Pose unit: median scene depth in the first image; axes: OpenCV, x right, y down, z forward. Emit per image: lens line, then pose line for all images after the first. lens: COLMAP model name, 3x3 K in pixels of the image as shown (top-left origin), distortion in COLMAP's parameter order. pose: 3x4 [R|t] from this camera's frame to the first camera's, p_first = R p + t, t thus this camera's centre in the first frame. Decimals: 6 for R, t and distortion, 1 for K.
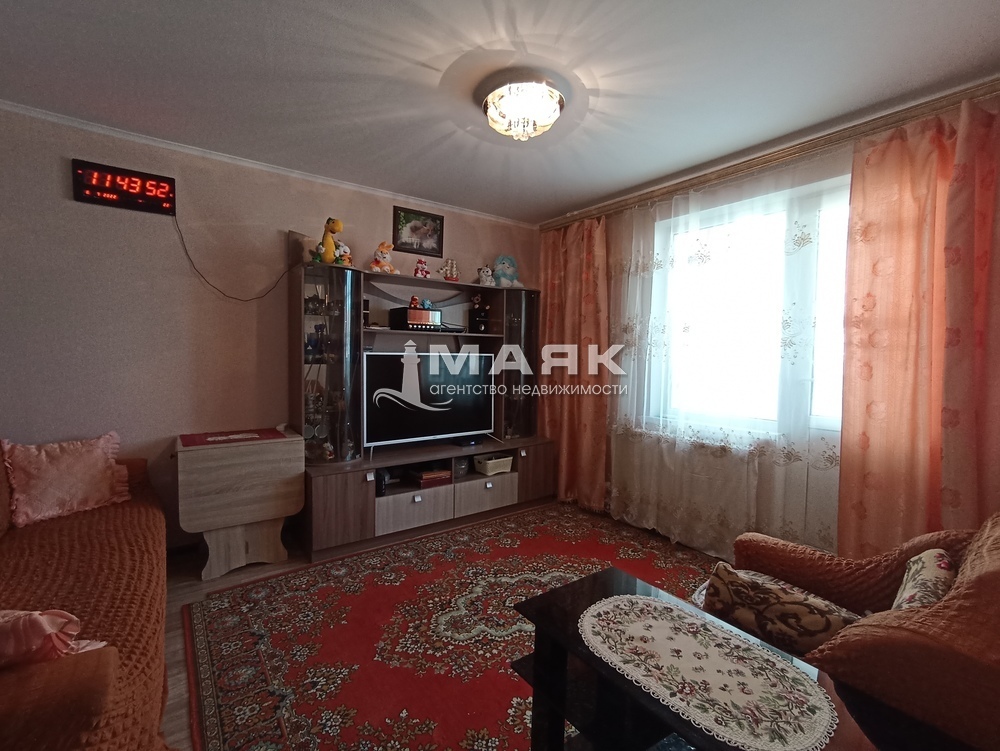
lens RADIAL K [[449.9, 0, 488.2], [0, 449.9, 373.8], [0, 0, 1]] dist [-0.049756, 0.030158]
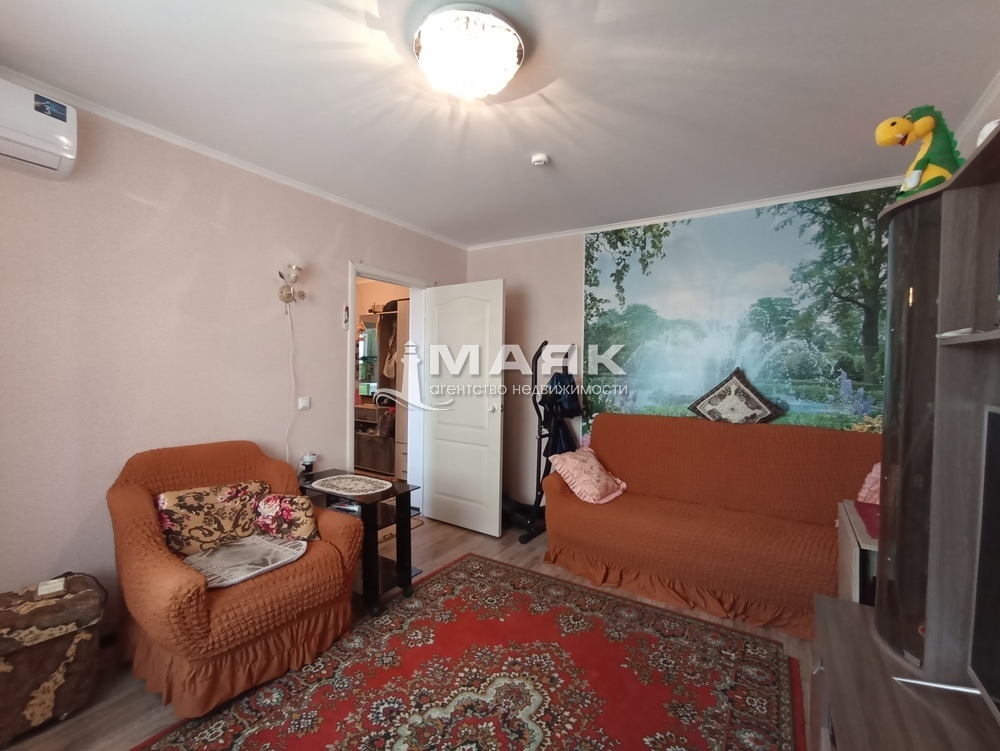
lens RADIAL K [[449.9, 0, 488.2], [0, 449.9, 373.8], [0, 0, 1]] dist [-0.049756, 0.030158]
pose [[-0.935676, -0.020488, -0.352266, 0.242142], [-0.044166, 0.997262, 0.059310, -0.090108], [0.350086, 0.071053, -0.934019, 1.412550]]
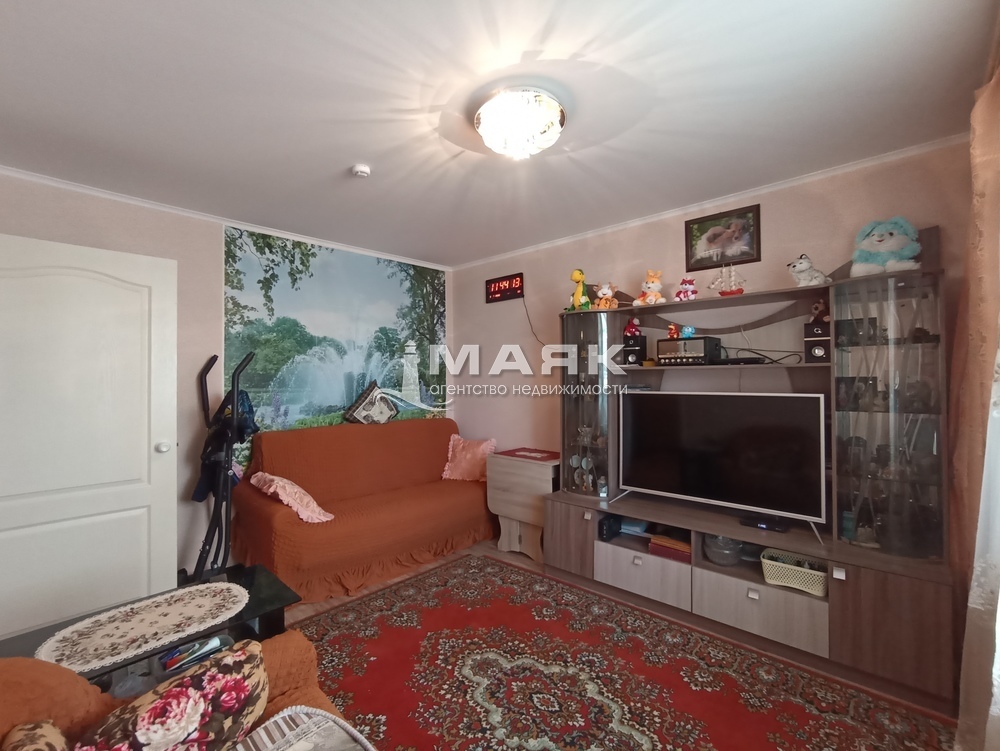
lens RADIAL K [[449.9, 0, 488.2], [0, 449.9, 373.8], [0, 0, 1]] dist [-0.049756, 0.030158]
pose [[0.180794, -0.025109, -0.983200, 0.757438], [-0.037166, 0.998786, -0.032341, -0.051403], [0.982818, 0.042389, 0.179641, 0.647104]]
